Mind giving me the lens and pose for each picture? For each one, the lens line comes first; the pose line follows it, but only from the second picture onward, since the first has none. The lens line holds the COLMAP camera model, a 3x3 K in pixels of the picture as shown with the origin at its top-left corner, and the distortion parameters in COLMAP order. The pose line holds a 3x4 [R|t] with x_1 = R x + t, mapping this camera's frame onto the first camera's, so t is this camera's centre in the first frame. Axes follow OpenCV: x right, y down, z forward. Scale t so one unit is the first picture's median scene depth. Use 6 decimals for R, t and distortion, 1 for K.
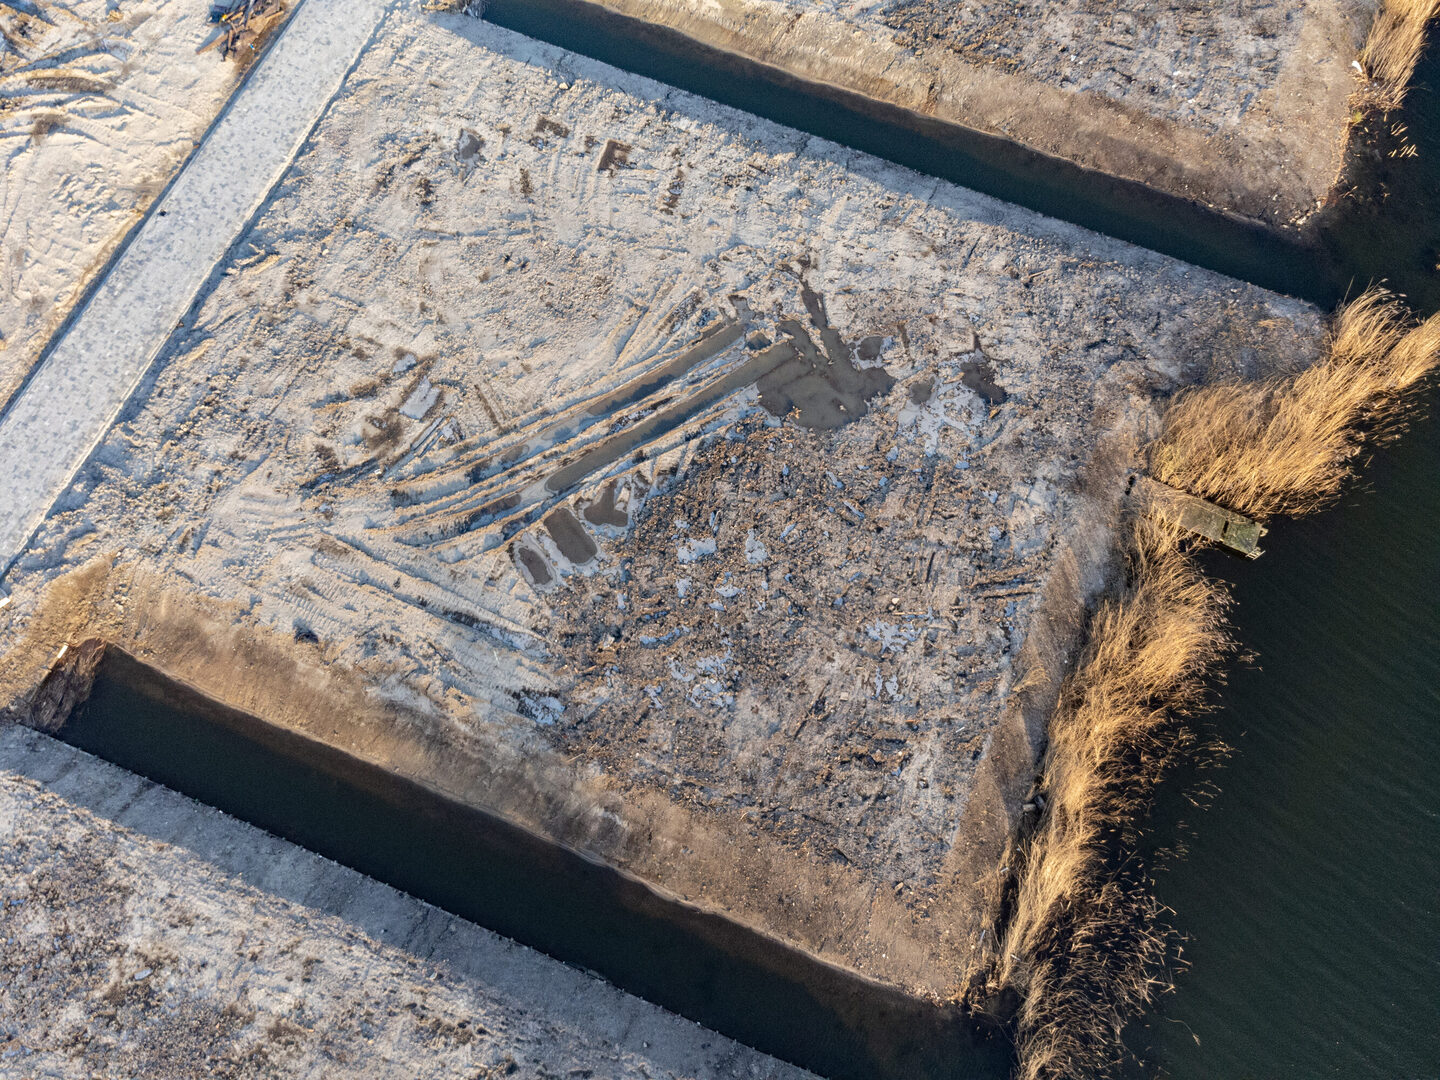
lens RADIAL K [[1063.6, 0, 720.0], [0, 1063.6, 540.0], [0, 0, 1]] dist [0.015837, 0.011794]
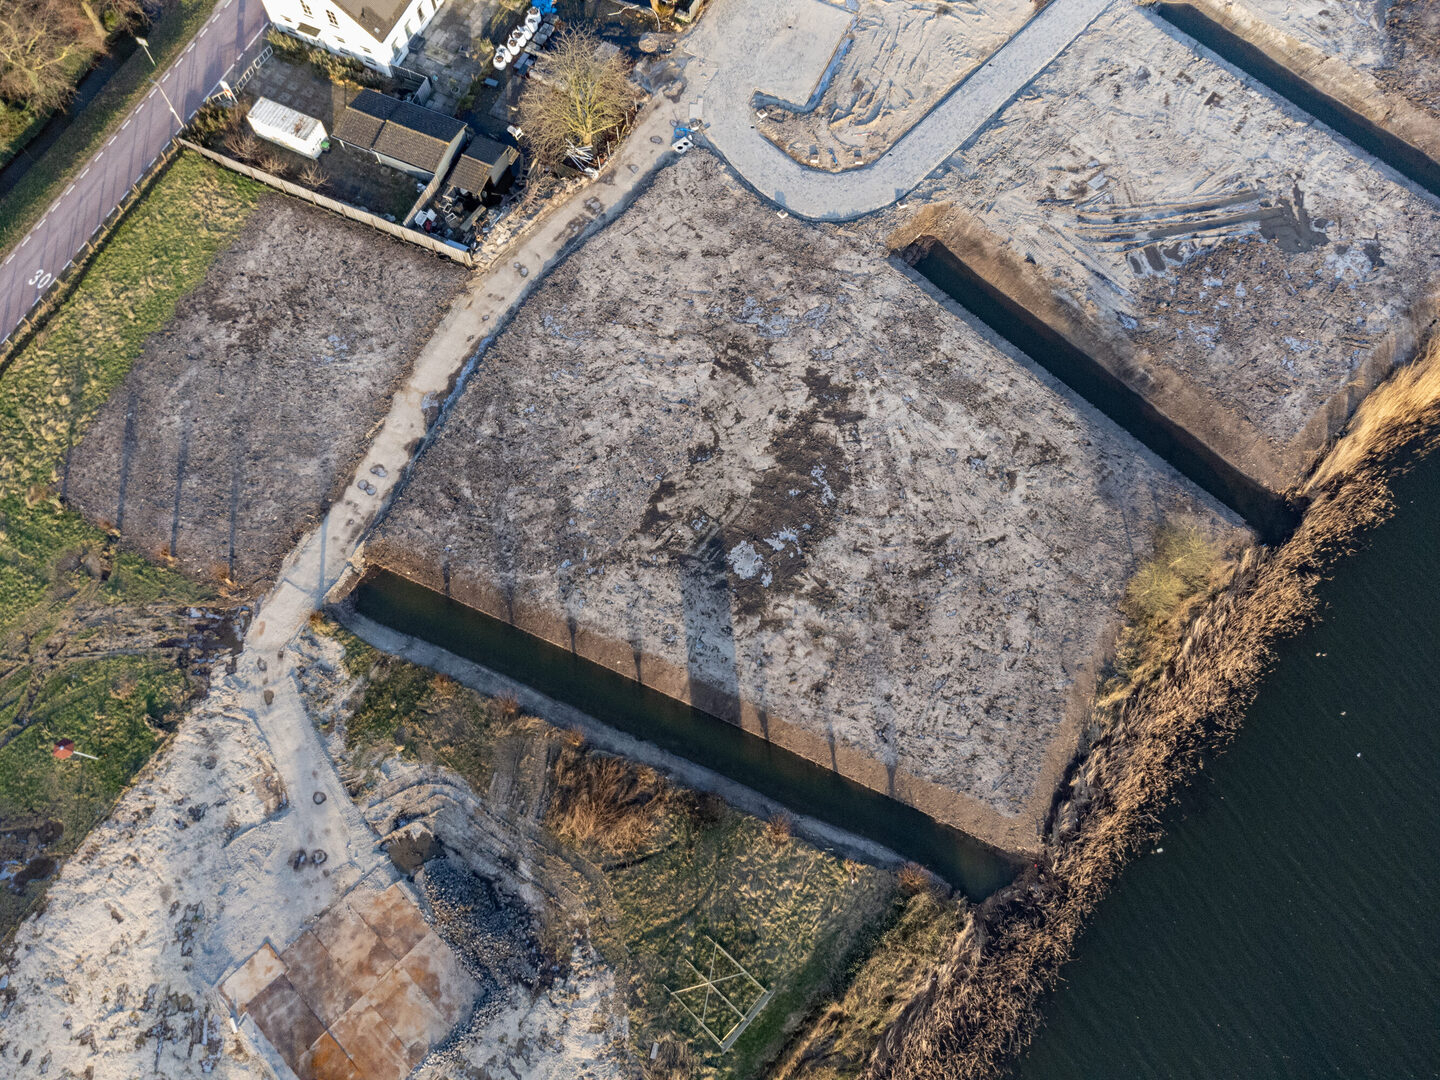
lens RADIAL K [[1063.6, 0, 720.0], [0, 1063.6, 540.0], [0, 0, 1]] dist [0.015837, 0.011794]
pose [[0.934071, 0.333971, -0.126391, -0.478830], [-0.335750, 0.941921, 0.007593, 0.774917], [0.121586, 0.035344, 0.991951, -1.159715]]
